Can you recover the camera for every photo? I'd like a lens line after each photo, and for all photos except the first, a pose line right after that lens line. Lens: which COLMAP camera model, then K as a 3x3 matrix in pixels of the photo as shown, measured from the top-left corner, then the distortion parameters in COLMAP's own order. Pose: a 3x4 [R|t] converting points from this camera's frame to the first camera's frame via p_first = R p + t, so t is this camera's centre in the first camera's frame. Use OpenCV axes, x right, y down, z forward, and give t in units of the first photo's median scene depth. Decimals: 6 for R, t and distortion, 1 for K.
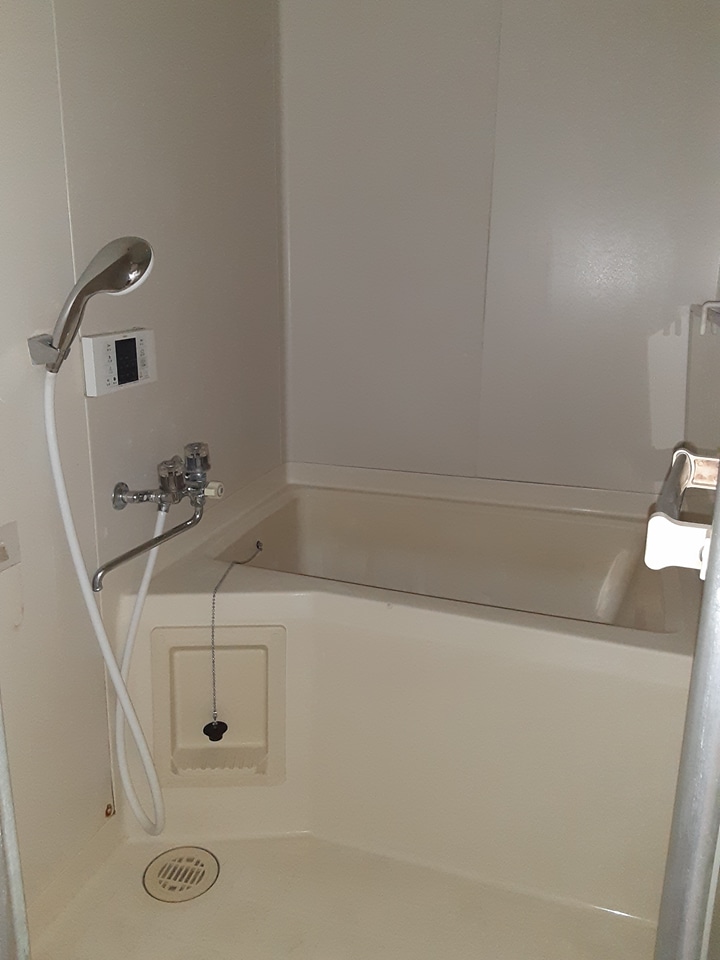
lens RADIAL K [[767.6, 0, 358.6], [0, 767.6, 470.5], [0, 0, 1]] dist [0.104677, -0.158445]
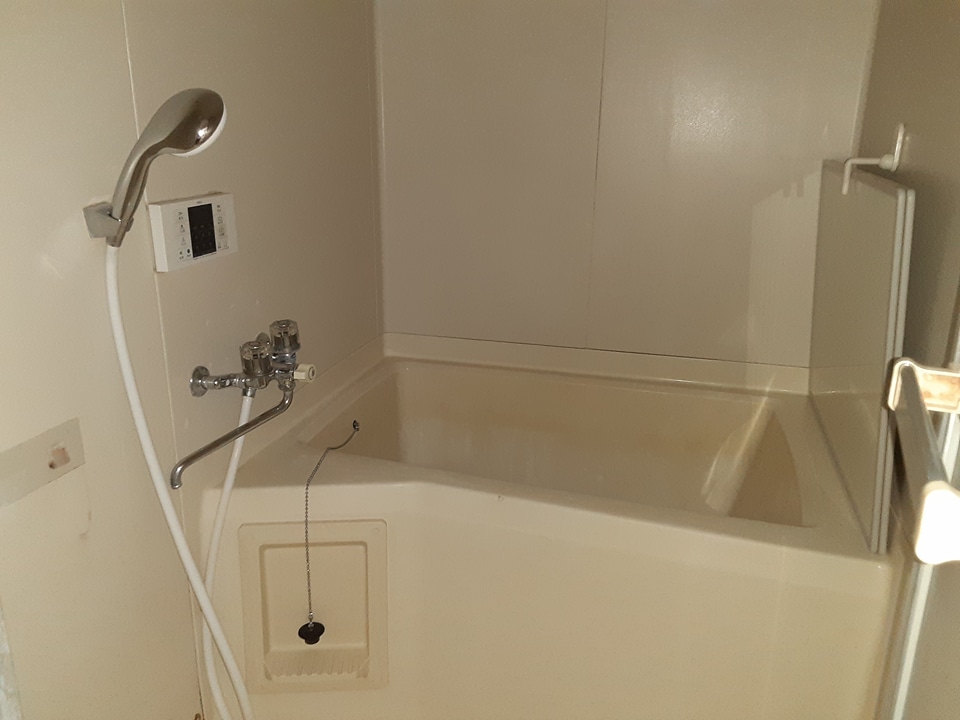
lens RADIAL K [[767.6, 0, 464.1], [0, 767.6, 362.0], [0, 0, 1]] dist [0.104677, -0.158445]
pose [[0.999863, -0.011733, 0.011715, -0.011429], [0.011183, 0.998881, 0.045944, -0.026697], [-0.012241, -0.045807, 0.998875, 0.097091]]
